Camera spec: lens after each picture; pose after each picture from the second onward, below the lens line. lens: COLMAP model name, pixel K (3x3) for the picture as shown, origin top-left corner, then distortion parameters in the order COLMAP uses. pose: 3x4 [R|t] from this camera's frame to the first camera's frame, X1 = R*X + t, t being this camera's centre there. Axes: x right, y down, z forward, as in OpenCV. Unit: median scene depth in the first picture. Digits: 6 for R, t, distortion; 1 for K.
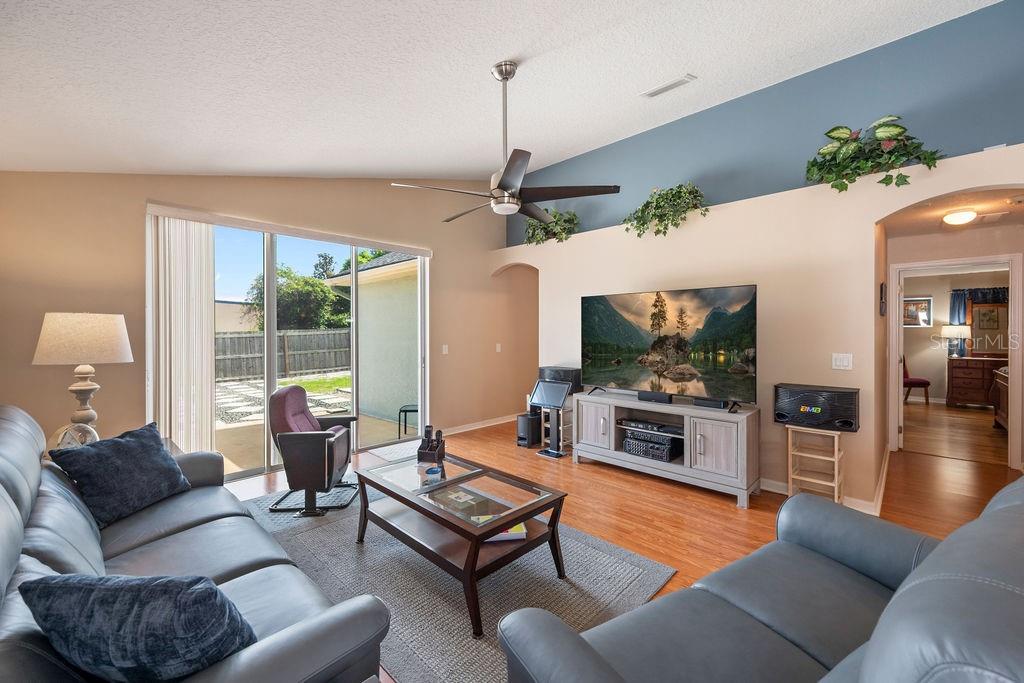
lens RADIAL K [[408.2, 0, 509.9], [0, 408.2, 335.7], [0, 0, 1]] dist [0.000897, -0.000001]
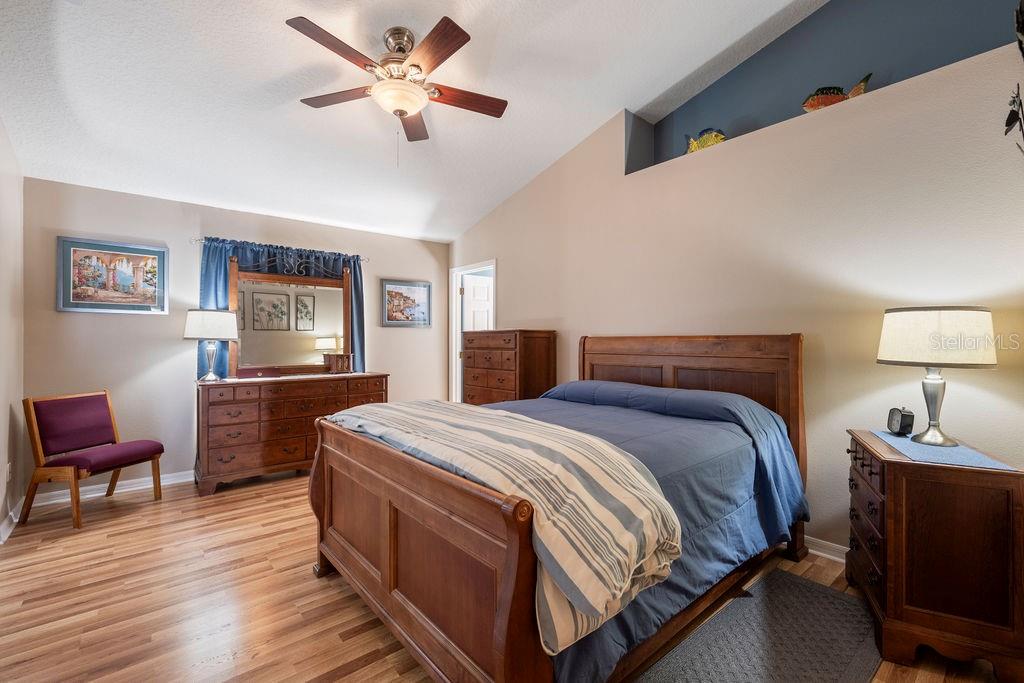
lens RADIAL K [[444.9, 0, 510.6], [0, 444.9, 336.1], [0, 0, 1]] dist [-0.002389, -0.000184]
pose [[0.092591, 0.002001, 0.995702, 0.614300], [0.001569, 0.999996, -0.002156, 0.003929], [-0.995703, 0.001762, 0.092588, 0.610741]]
